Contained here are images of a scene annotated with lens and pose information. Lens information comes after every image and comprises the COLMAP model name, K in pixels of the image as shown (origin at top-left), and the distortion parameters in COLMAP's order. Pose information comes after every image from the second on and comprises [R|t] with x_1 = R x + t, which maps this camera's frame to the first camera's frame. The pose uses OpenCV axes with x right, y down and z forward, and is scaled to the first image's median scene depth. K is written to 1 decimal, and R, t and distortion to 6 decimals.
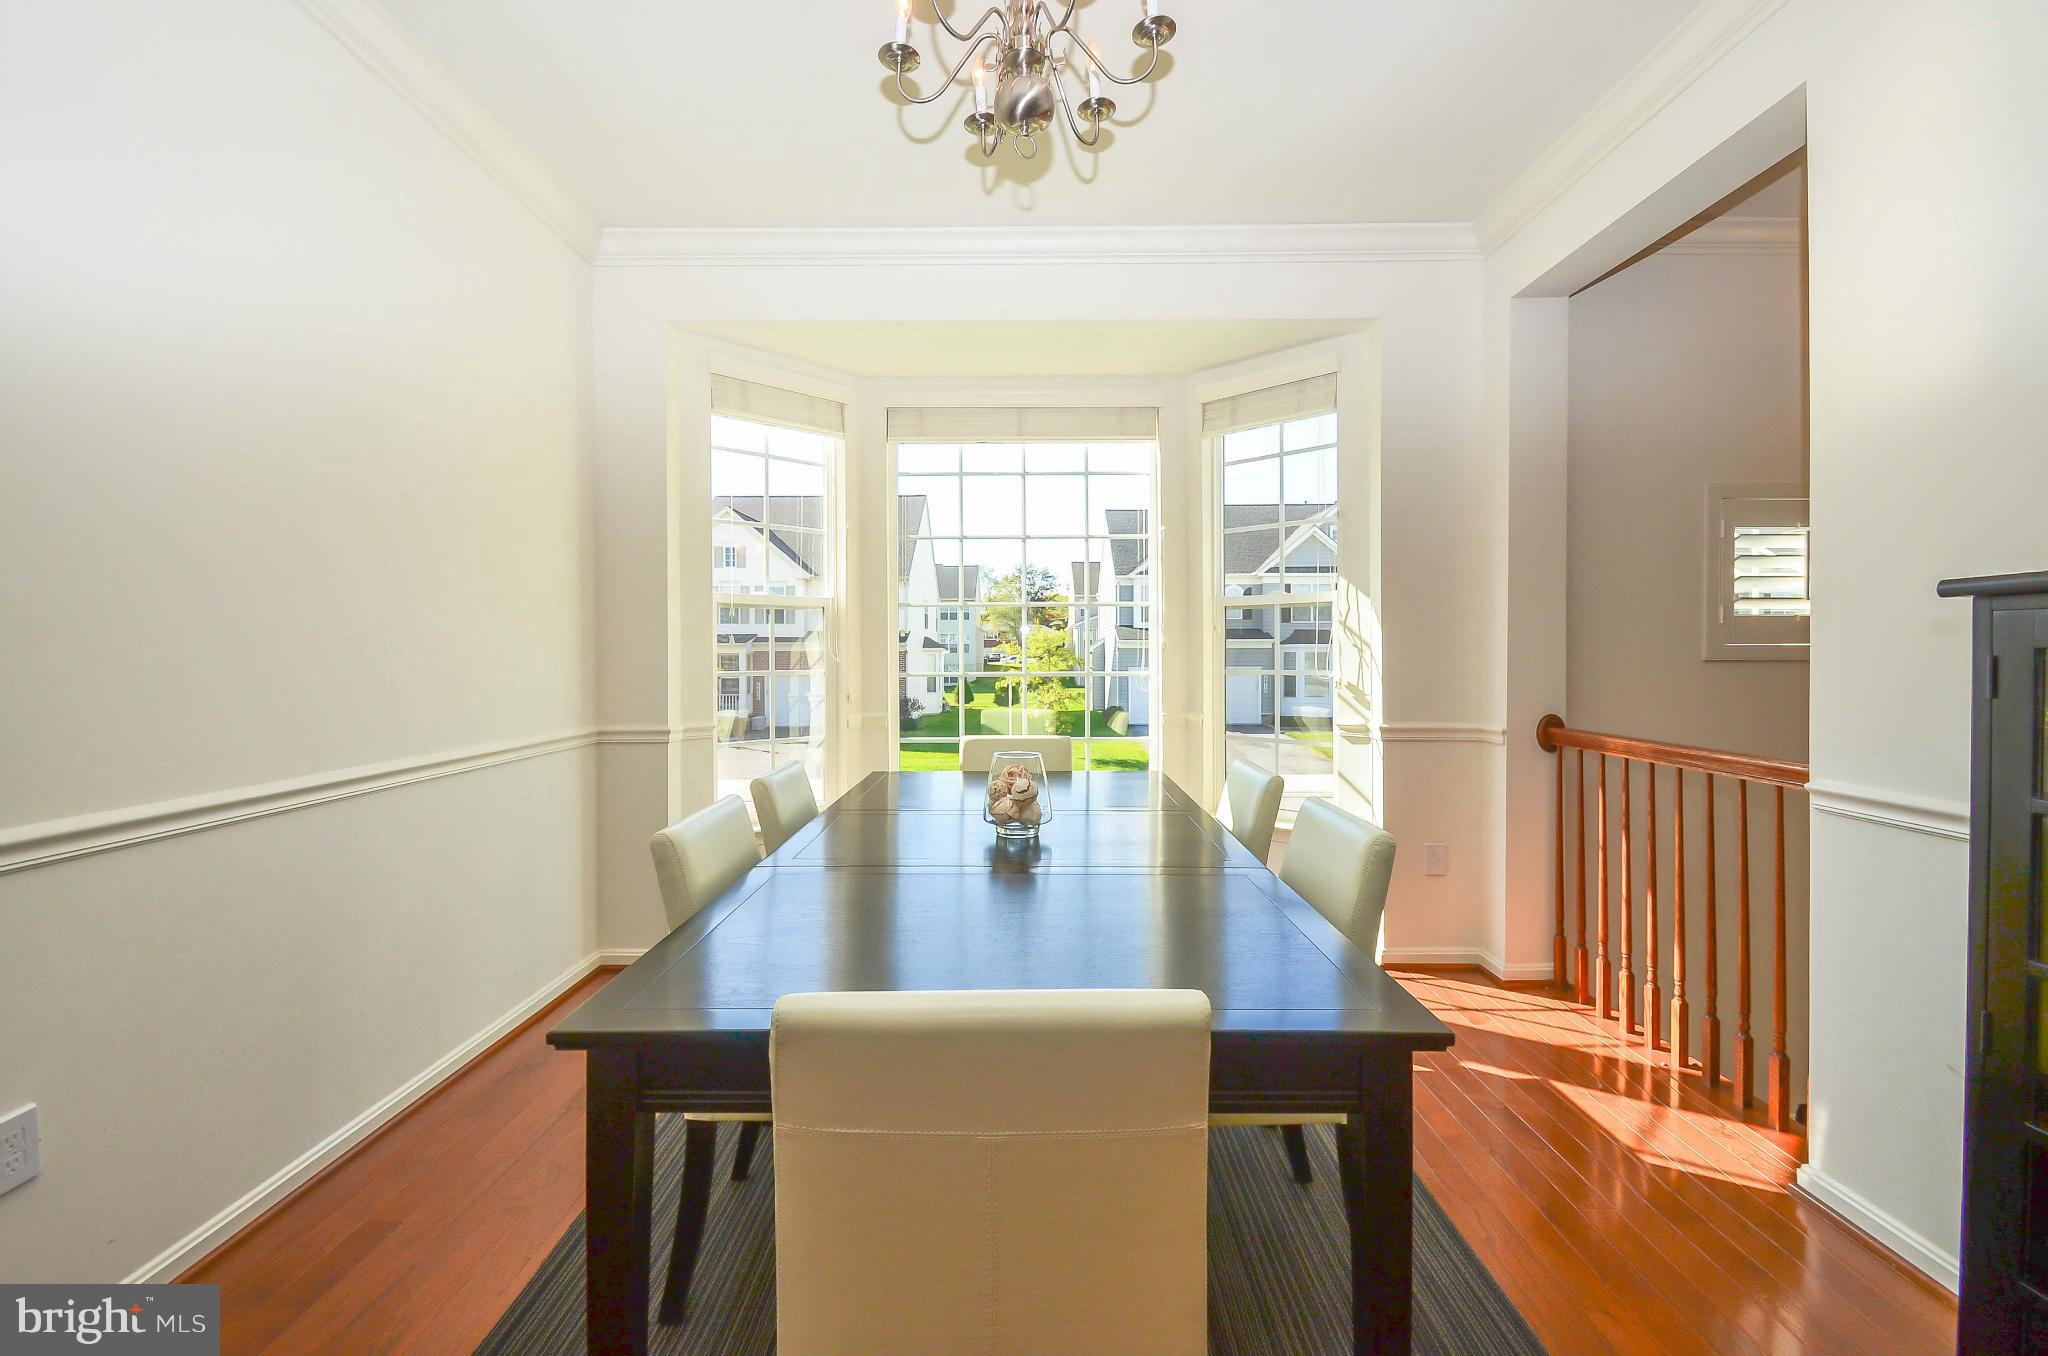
lens RADIAL K [[886.4, 0, 1020.4], [0, 886.4, 658.4], [0, 0, 1]] dist [0.015613, -0.018144]
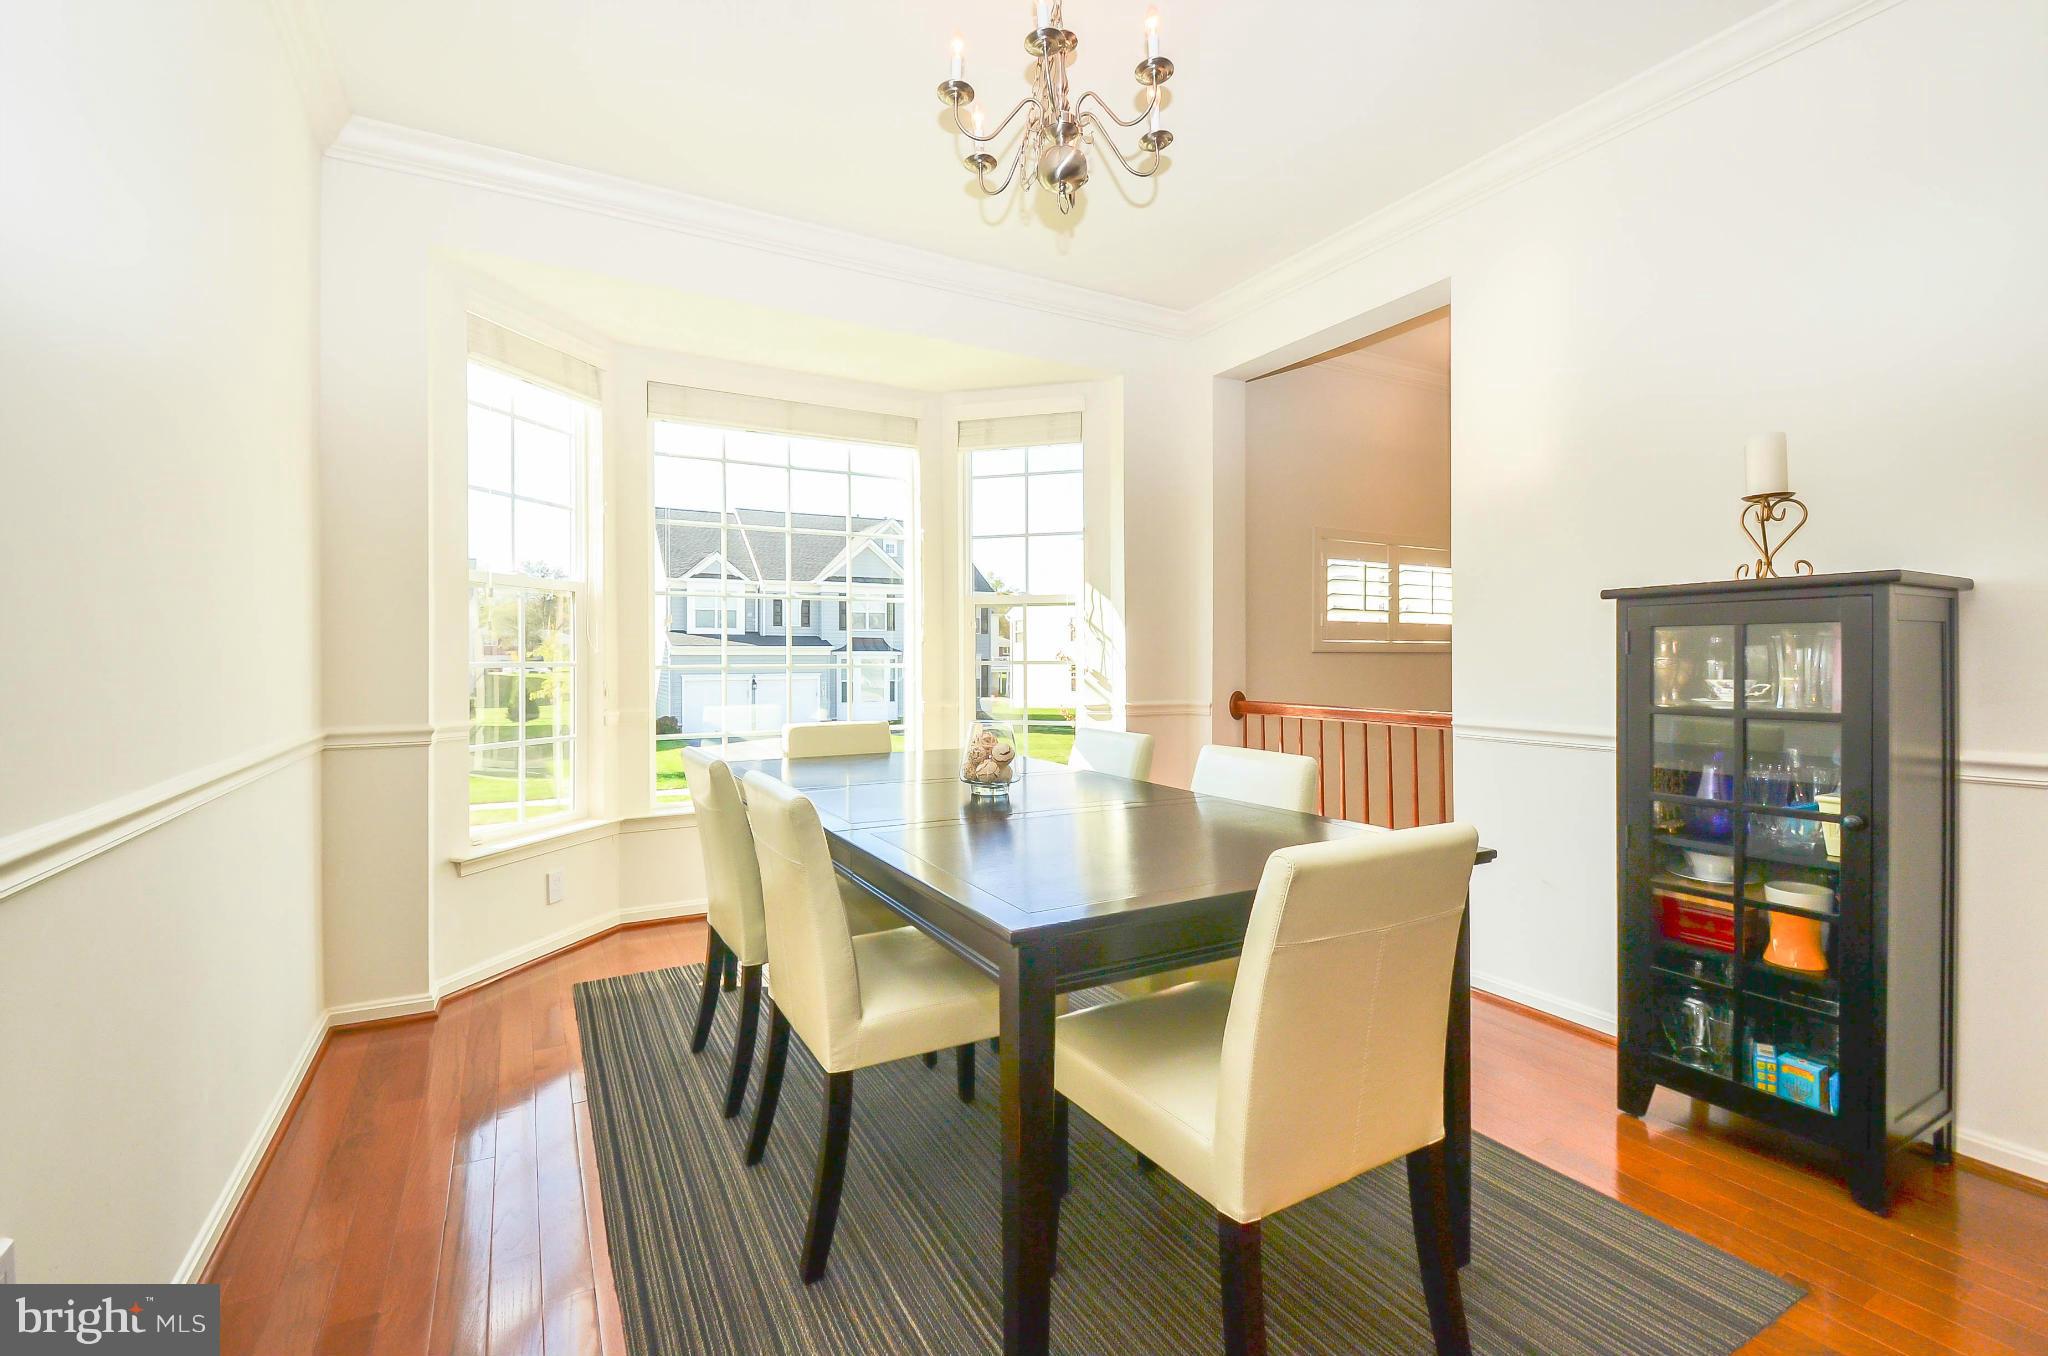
lens RADIAL K [[888.6, 0, 1024.0], [0, 888.6, 678.0], [0, 0, 1]] dist [0.013878, -0.025657]
pose [[0.871341, -0.009911, 0.490578, -0.318937], [0.004041, 0.999907, 0.013022, 0.022746], [-0.490661, -0.009364, 0.871300, -0.011131]]
